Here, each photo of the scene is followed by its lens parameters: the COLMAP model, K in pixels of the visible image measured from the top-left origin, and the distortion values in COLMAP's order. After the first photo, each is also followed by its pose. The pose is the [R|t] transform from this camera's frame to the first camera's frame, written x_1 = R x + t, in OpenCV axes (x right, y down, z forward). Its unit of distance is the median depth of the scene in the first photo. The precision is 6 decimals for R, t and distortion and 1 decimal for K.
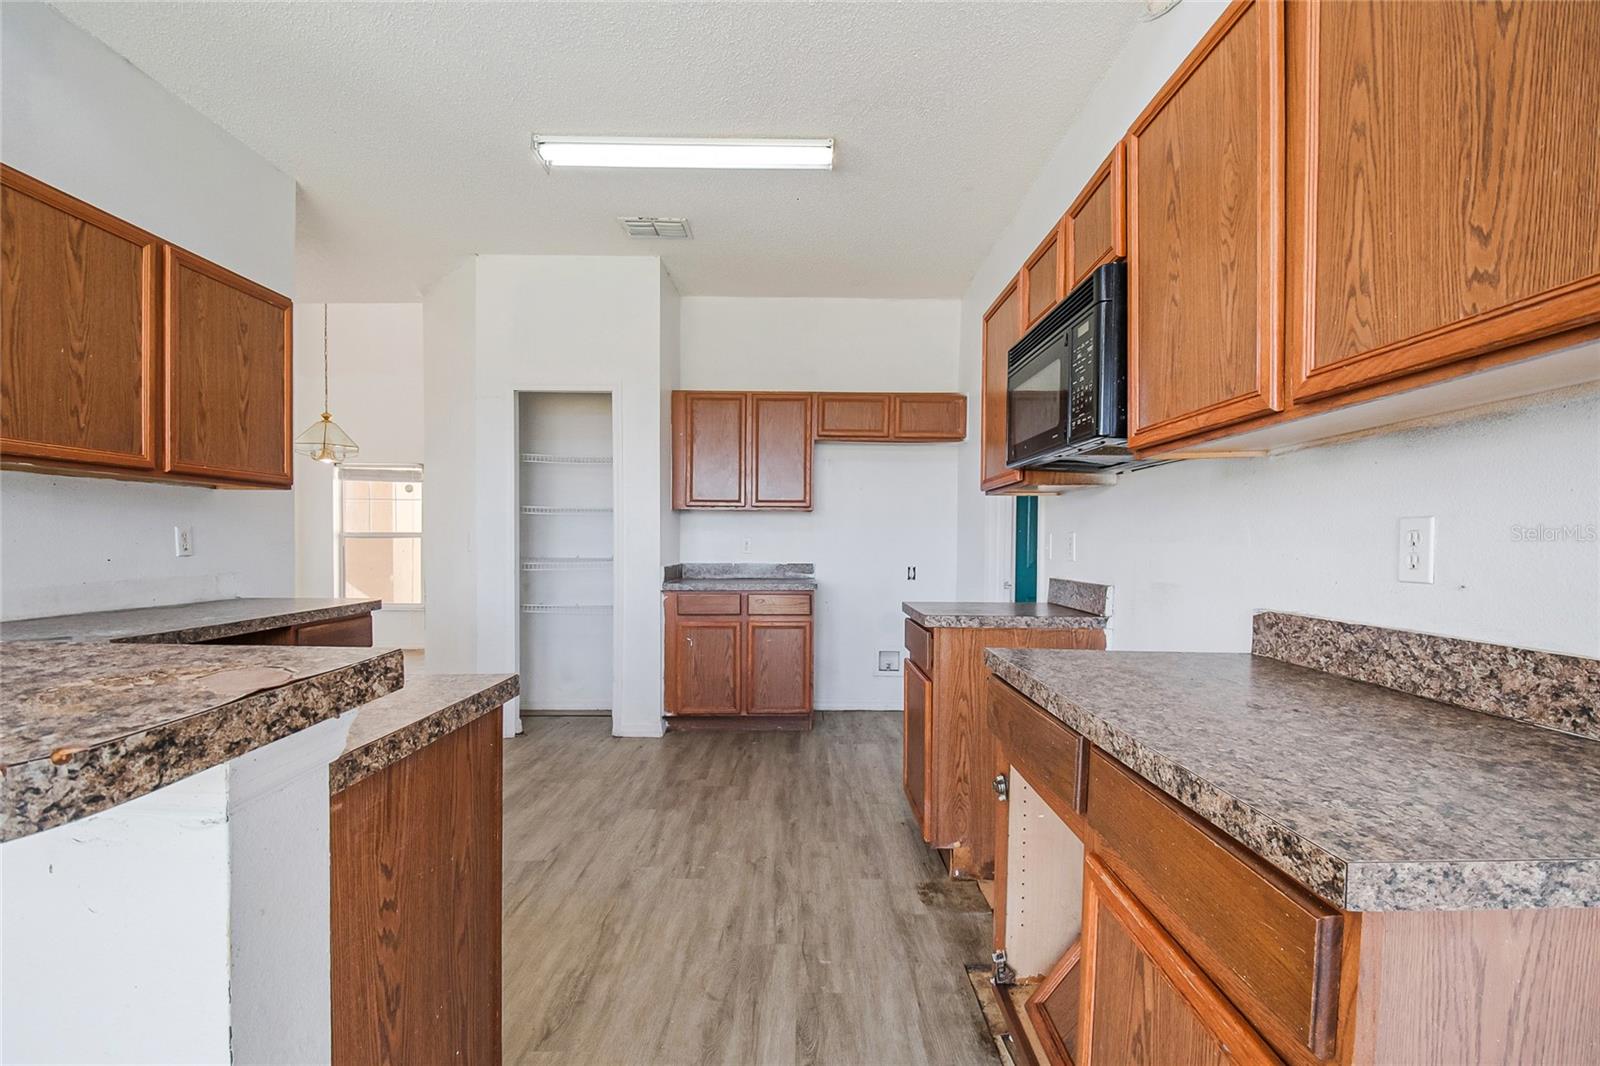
lens RADIAL K [[699.3, 0, 802.0], [0, 699.3, 545.7], [0, 0, 1]] dist [0.008091, -0.003972]
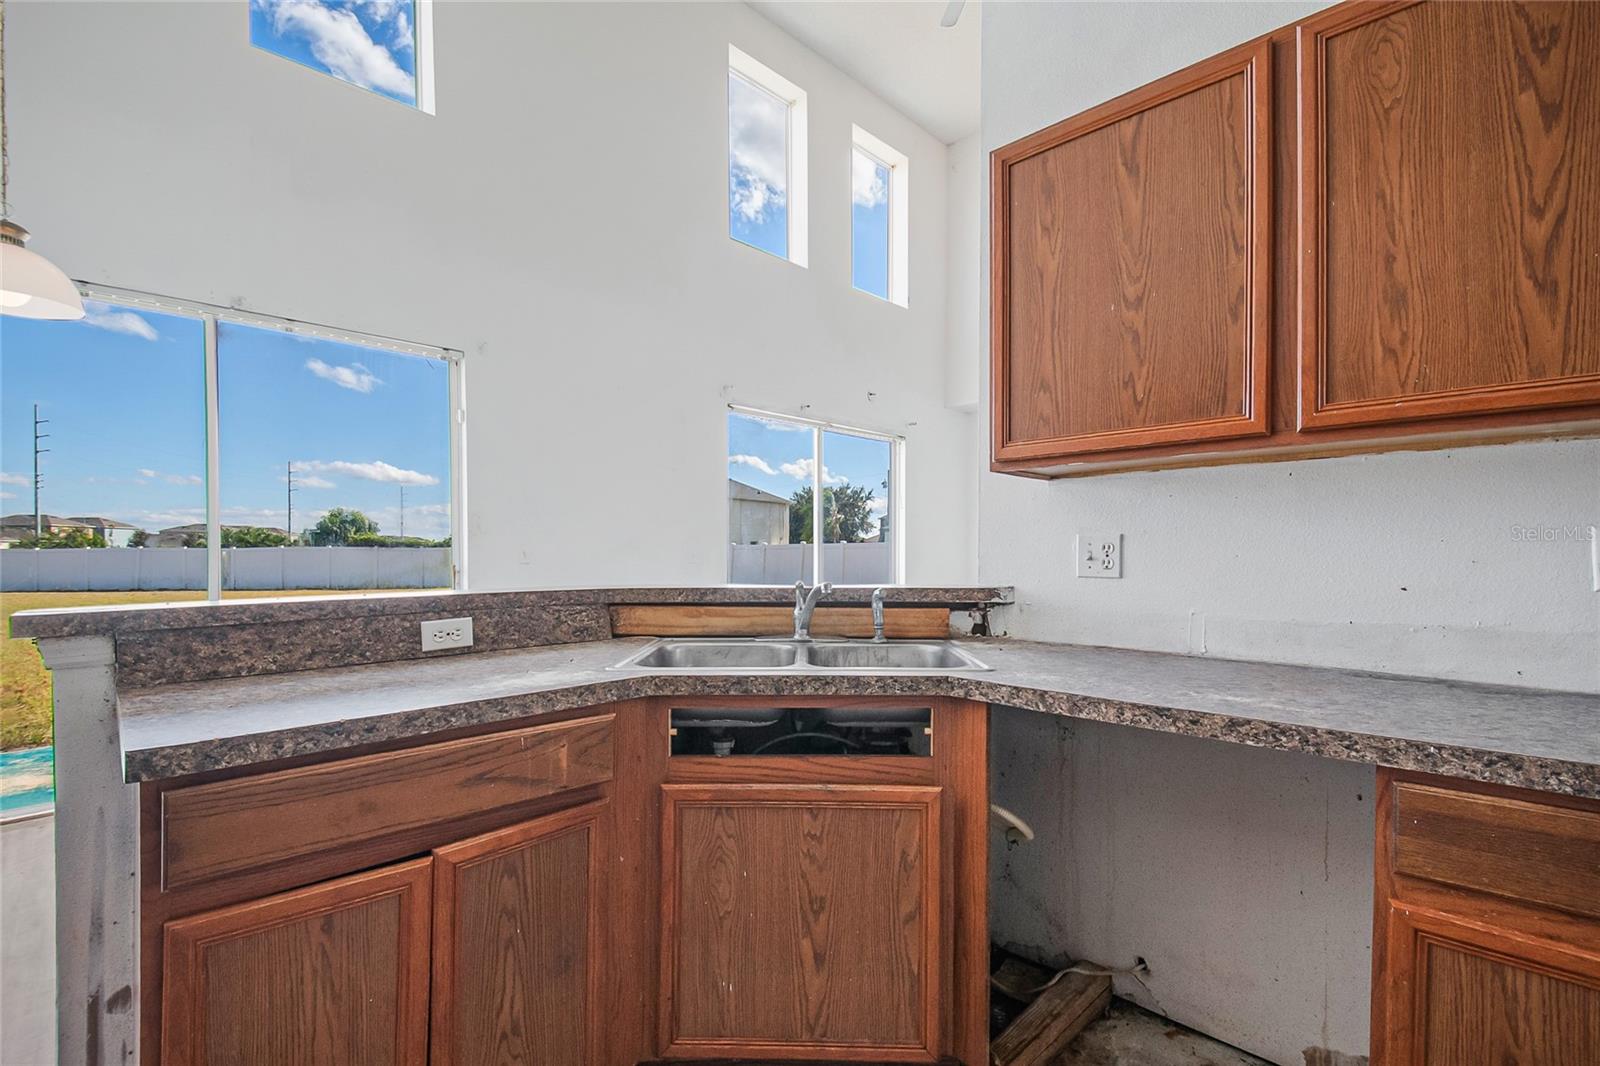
lens RADIAL K [[759.2, 0, 801.3], [0, 759.2, 547.5], [0, 0, 1]] dist [-0.003555, -0.000709]
pose [[-0.703415, -0.006278, -0.710751, -0.222233], [-0.002614, 0.999977, -0.006245, -0.011341], [0.710774, -0.002535, -0.703416, 1.260099]]
